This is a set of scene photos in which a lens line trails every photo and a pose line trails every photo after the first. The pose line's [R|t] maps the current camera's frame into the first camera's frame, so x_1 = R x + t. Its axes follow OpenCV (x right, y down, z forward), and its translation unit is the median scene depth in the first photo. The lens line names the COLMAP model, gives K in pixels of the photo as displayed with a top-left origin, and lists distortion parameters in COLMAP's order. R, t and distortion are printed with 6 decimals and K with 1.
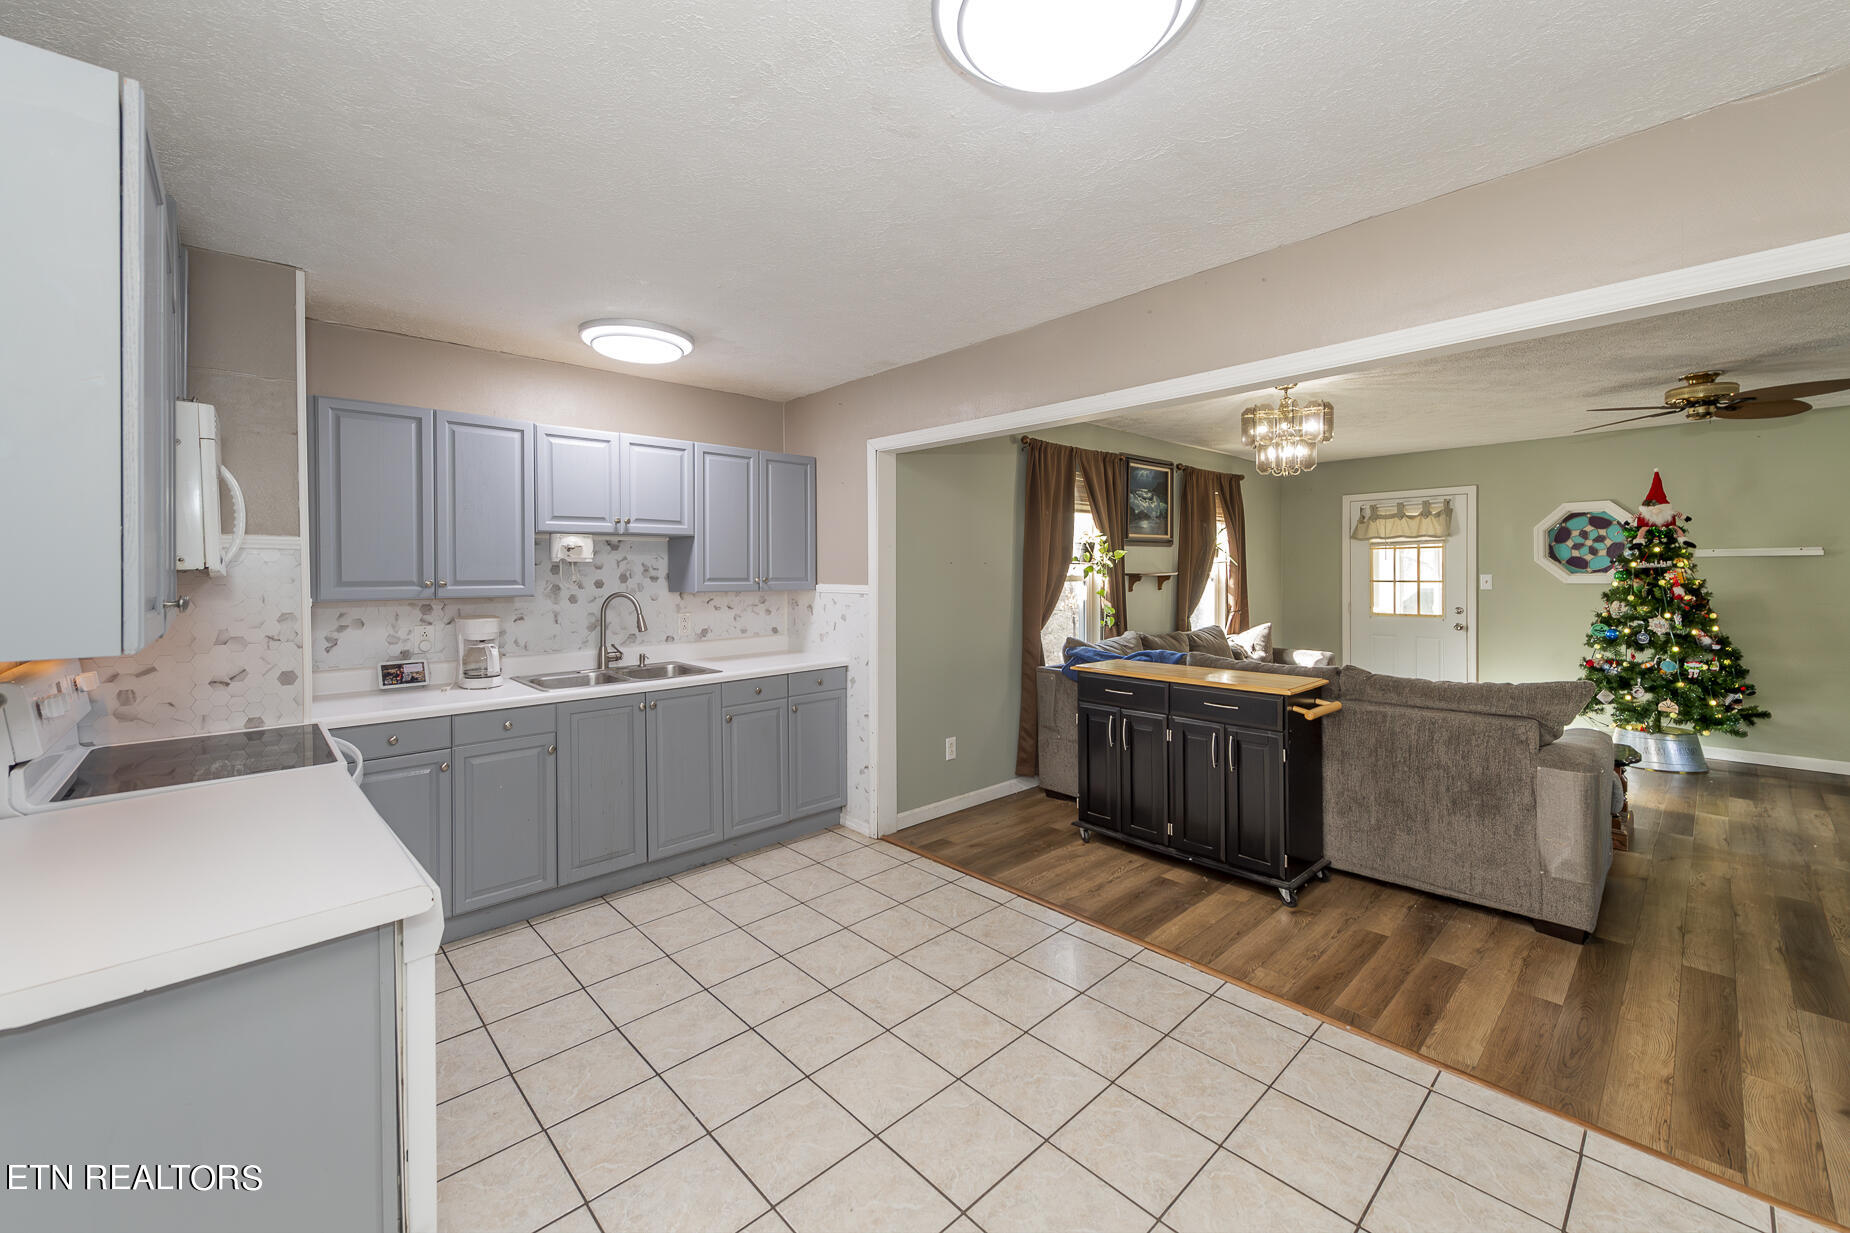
lens RADIAL K [[753.1, 0, 914.1], [0, 753.1, 578.1], [0, 0, 1]] dist [0.000834, 0.000056]
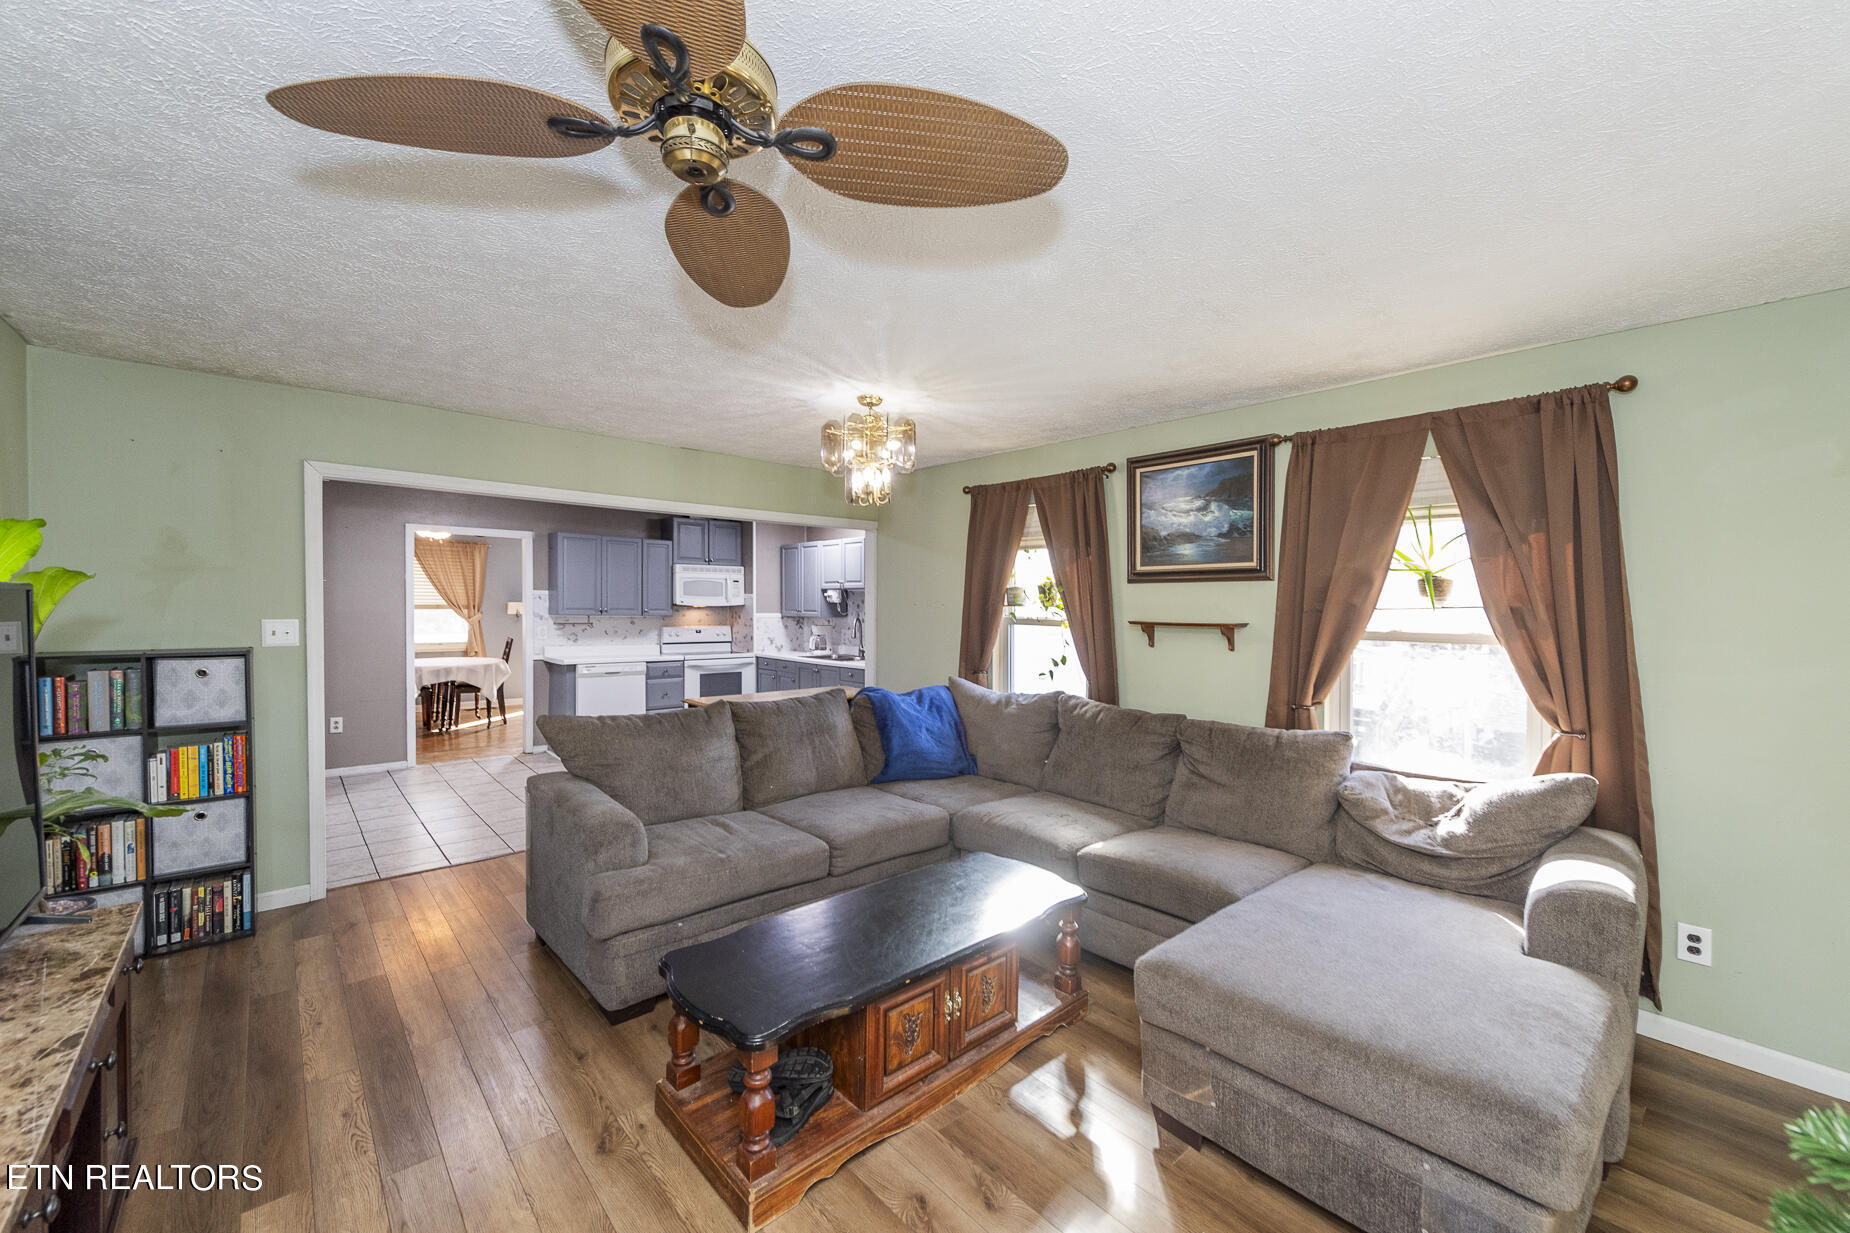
lens RADIAL K [[740.8, 0, 925.0], [0, 740.8, 616.5], [0, 0, 1]] dist [0.000456, 0.000023]
pose [[-0.030203, 0.024787, -0.999236, 1.041323], [-0.020177, 0.999474, 0.025403, -0.025631], [0.999340, 0.020929, -0.029687, 0.844830]]
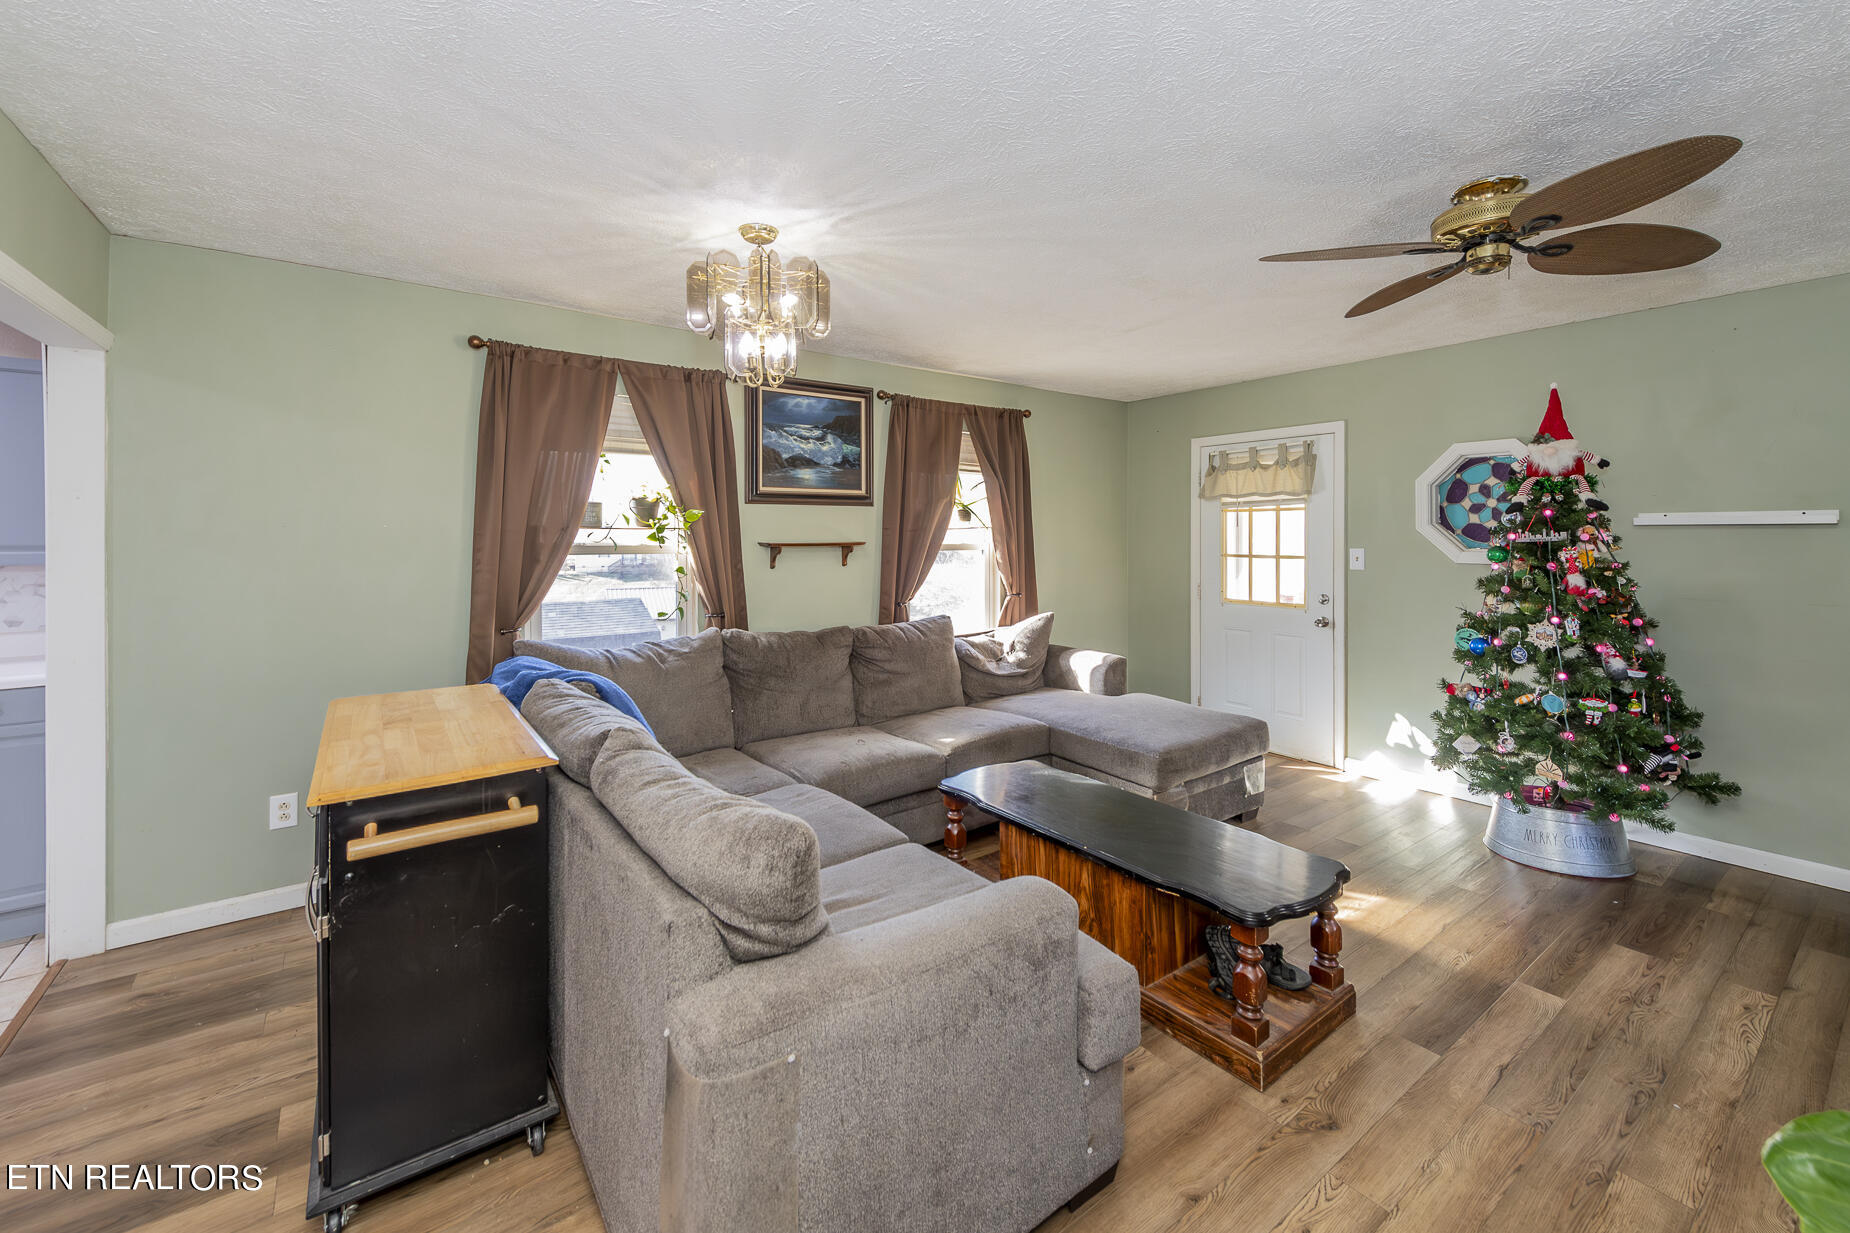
lens RADIAL K [[756.5, 0, 945.6], [0, 756.5, 531.5], [0, 0, 1]] dist [0.002063, 0.000095]
pose [[0.994690, 0.007727, -0.102626, 0.548278], [-0.009089, 0.999877, -0.012811, -0.009659], [0.102514, 0.013676, 0.994638, 0.322486]]
